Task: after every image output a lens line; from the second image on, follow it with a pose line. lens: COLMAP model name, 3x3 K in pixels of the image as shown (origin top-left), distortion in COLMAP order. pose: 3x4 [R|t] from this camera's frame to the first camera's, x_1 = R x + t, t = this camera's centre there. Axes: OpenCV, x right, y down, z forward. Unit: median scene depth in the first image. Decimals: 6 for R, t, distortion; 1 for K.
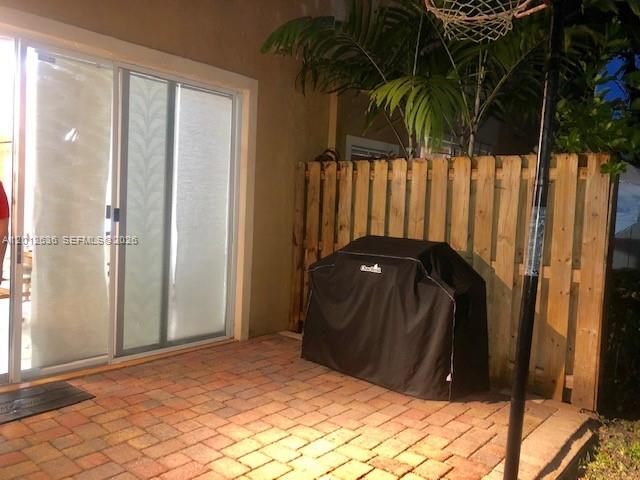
lens RADIAL K [[524.1, 0, 319.8], [0, 524.1, 239.7], [0, 0, 1]] dist [0.014503, 0.005375]
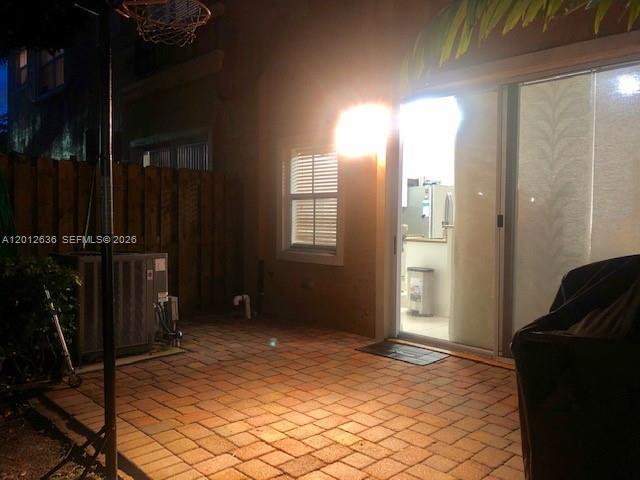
lens RADIAL K [[524.1, 0, 319.9], [0, 524.1, 239.1], [0, 0, 1]] dist [0.014503, 0.005375]
pose [[-0.093542, -0.001005, -0.995615, 0.925201], [-0.079124, 0.996844, 0.006428, 0.014853], [0.992466, 0.079379, -0.093327, 0.946155]]
